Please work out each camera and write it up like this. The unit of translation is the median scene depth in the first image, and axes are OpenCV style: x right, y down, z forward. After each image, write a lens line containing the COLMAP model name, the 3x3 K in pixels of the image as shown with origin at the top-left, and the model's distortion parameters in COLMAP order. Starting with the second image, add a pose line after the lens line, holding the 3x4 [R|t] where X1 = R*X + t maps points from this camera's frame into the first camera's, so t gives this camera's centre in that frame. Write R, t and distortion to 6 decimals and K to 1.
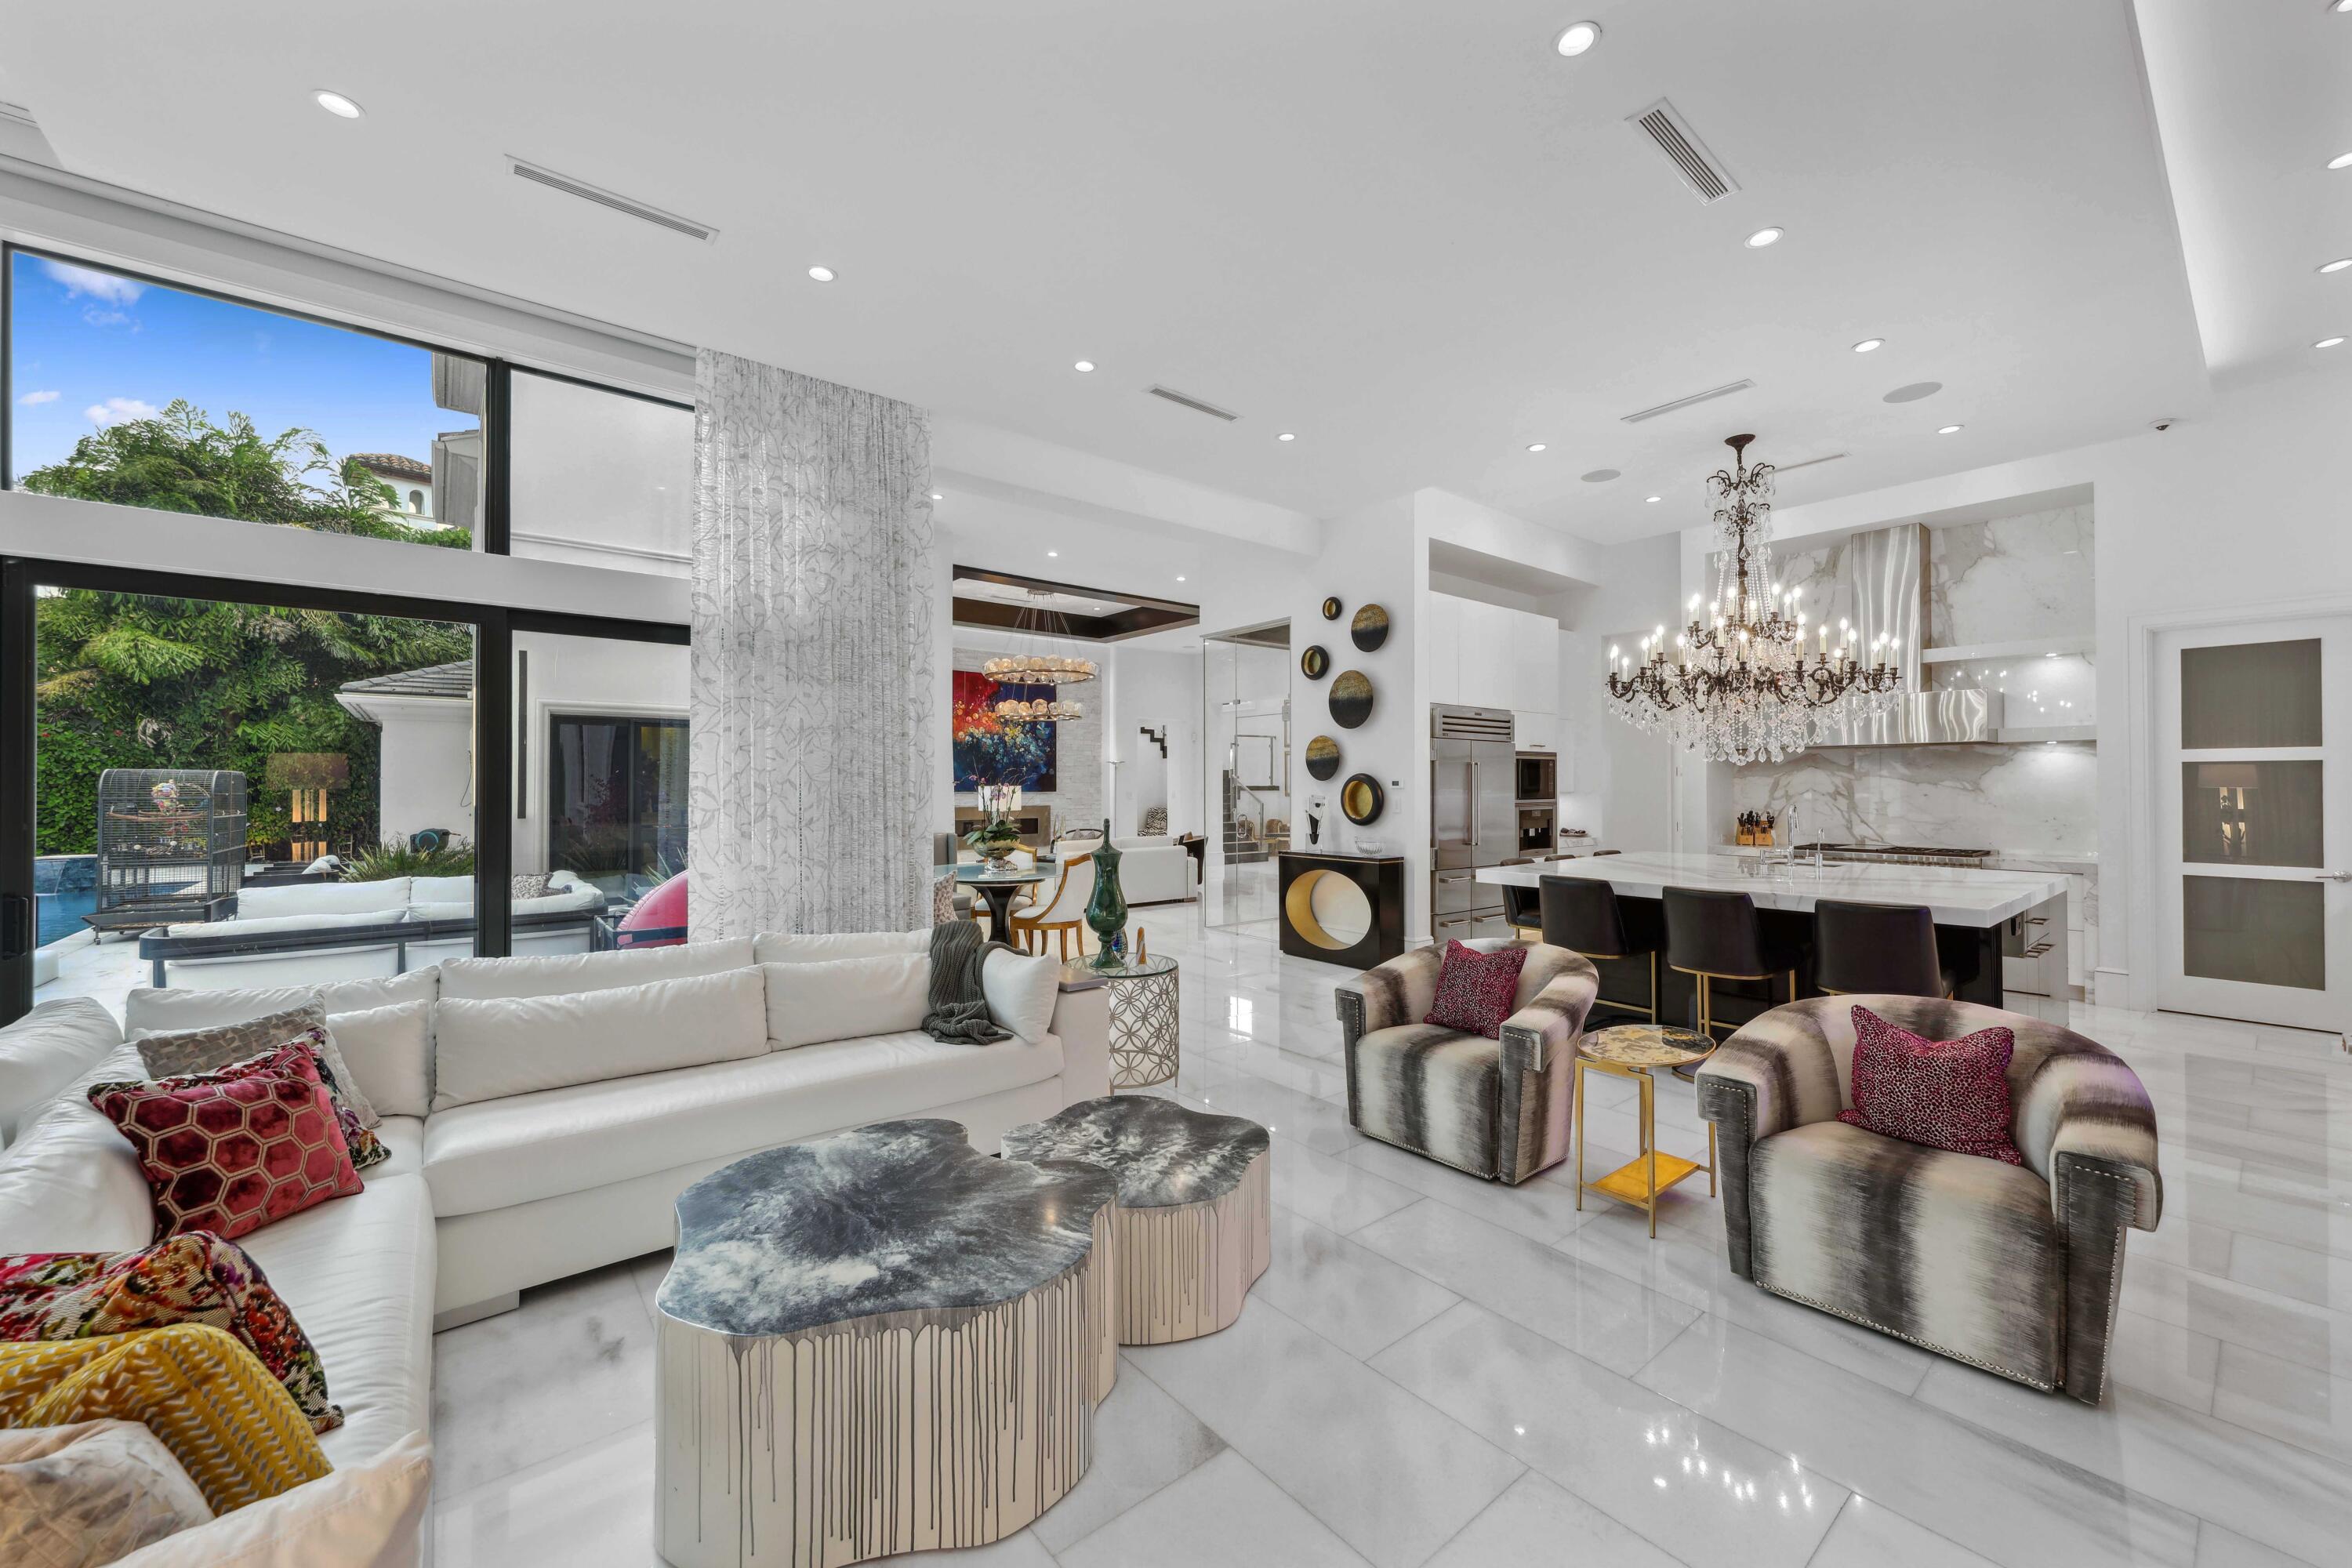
lens RADIAL K [[870.6, 0, 1185.5], [0, 870.6, 778.2], [0, 0, 1]] dist [0.000091, -0.000214]
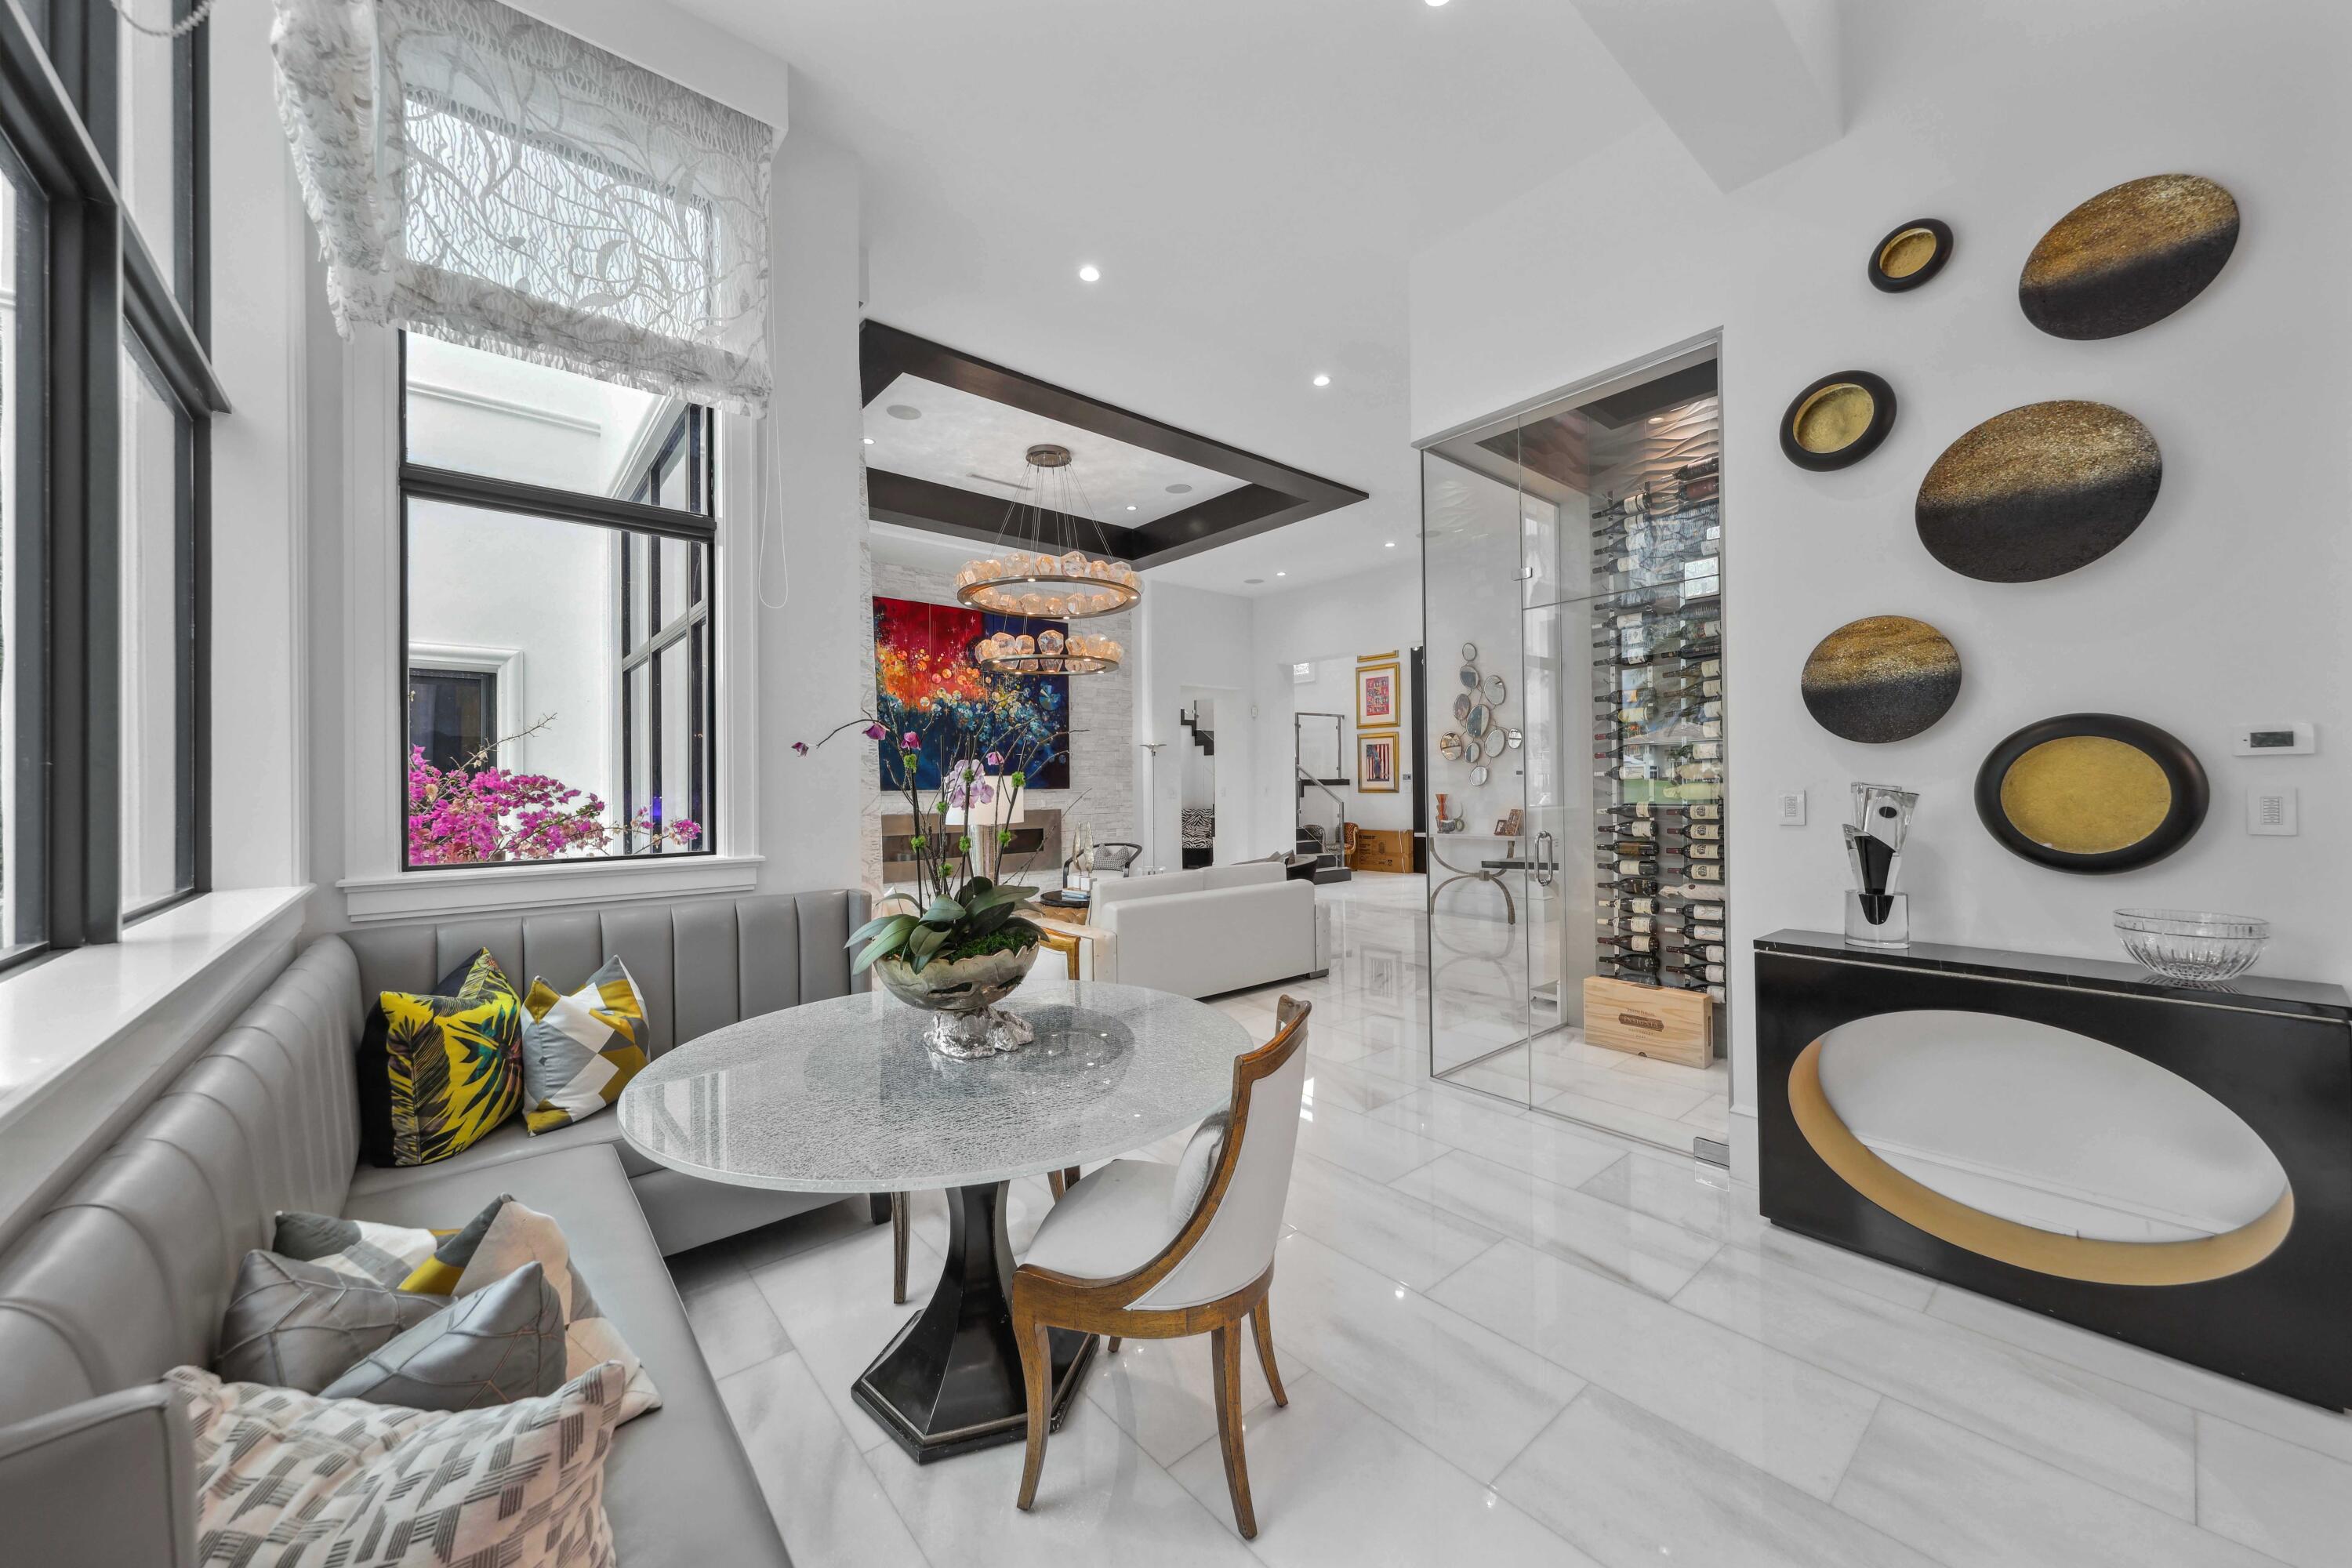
lens RADIAL K [[870.6, 0, 1182.3], [0, 870.6, 778.6], [0, 0, 1]] dist [0.000091, -0.000214]
pose [[0.999911, -0.011002, 0.007547, -0.073574], [0.010982, 0.999936, 0.002688, 0.007439], [-0.007576, -0.002604, 0.999968, 0.359505]]
